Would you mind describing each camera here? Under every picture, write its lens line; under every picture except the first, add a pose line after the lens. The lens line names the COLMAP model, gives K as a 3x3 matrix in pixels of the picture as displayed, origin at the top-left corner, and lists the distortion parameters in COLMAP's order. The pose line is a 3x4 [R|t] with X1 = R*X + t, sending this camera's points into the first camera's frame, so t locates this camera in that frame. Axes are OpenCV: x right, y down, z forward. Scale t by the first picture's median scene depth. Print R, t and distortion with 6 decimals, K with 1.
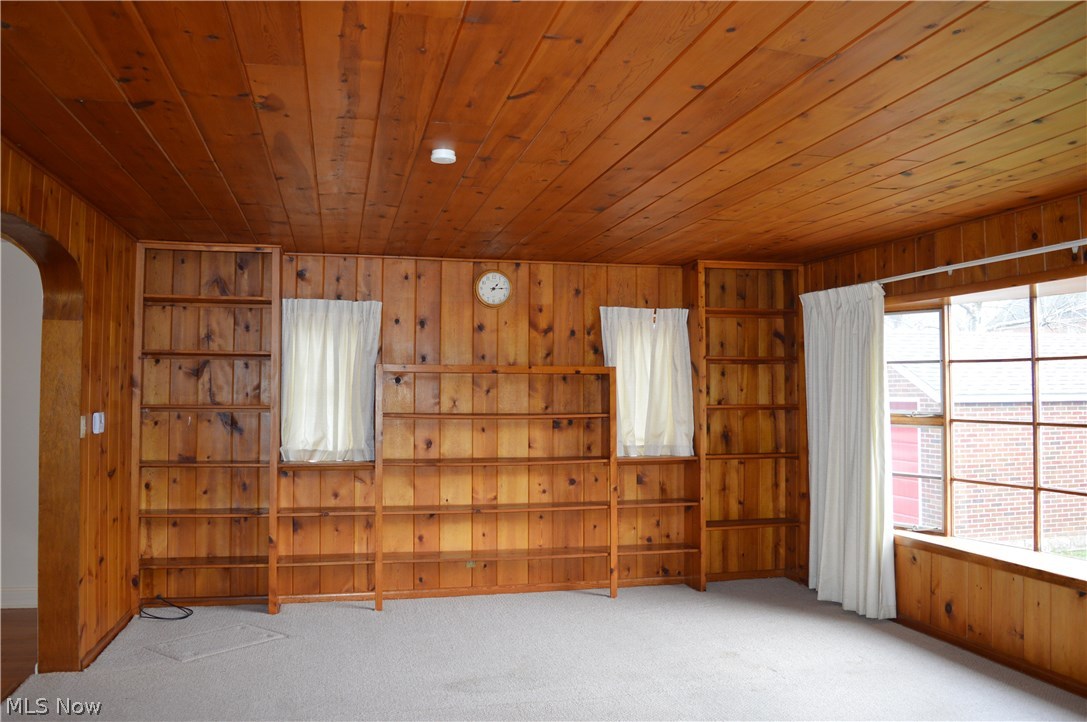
lens RADIAL K [[865.7, 0, 540.9], [0, 865.7, 351.7], [0, 0, 1]] dist [-0.087217, 0.008428]
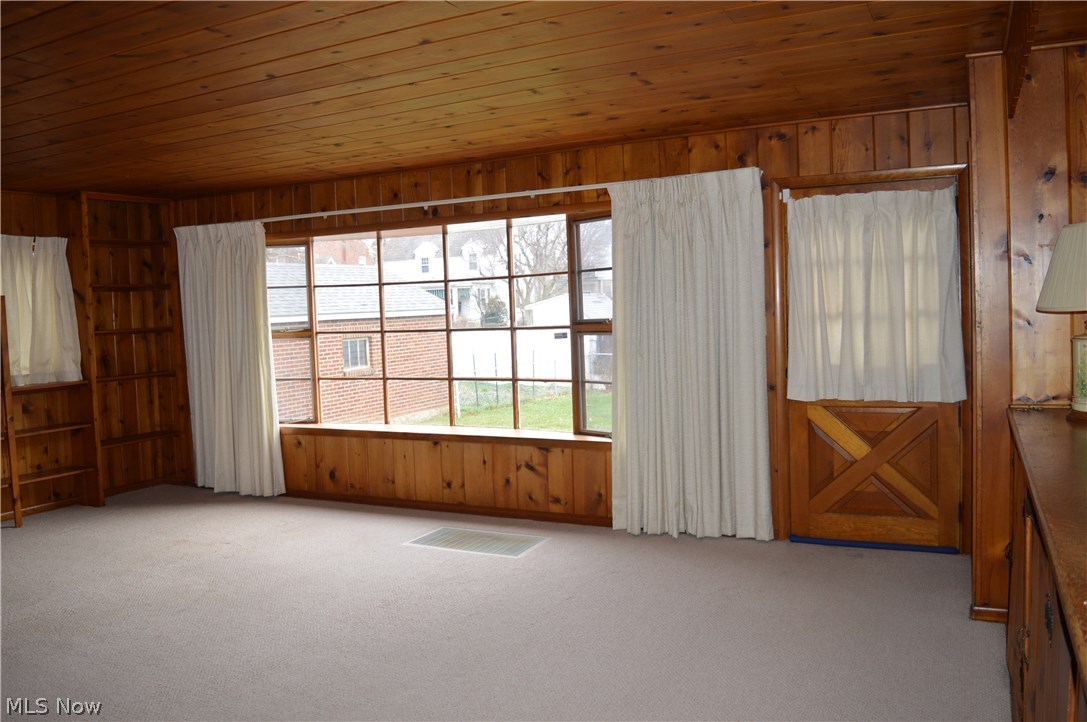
lens RADIAL K [[865.7, 0, 540.9], [0, 865.7, 351.7], [0, 0, 1]] dist [-0.087217, 0.008428]
pose [[0.641779, -0.062948, 0.764302, -0.247125], [-0.001479, 0.996522, 0.083316, 0.000780], [-0.766888, -0.054601, 0.639454, -0.074138]]
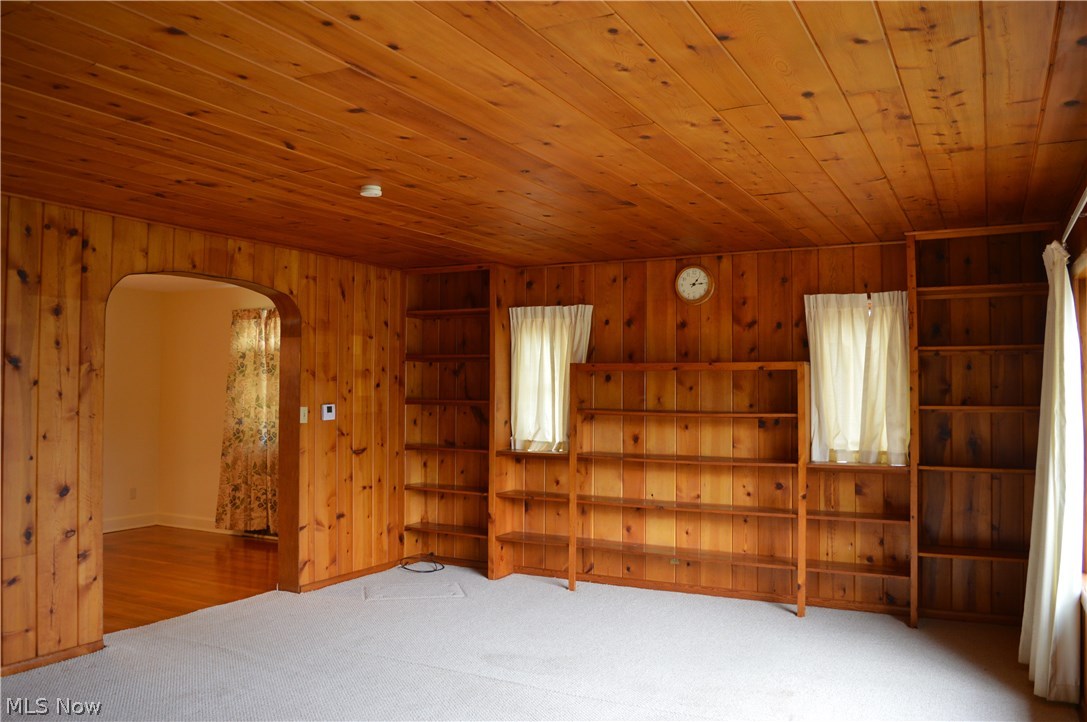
lens RADIAL K [[865.7, 0, 540.9], [0, 865.7, 351.7], [0, 0, 1]] dist [-0.087217, 0.008428]
pose [[0.754667, -0.024961, -0.655633, 0.458157], [0.029349, 0.999560, -0.004272, 0.002870], [0.655452, -0.016019, 0.755067, 0.143368]]
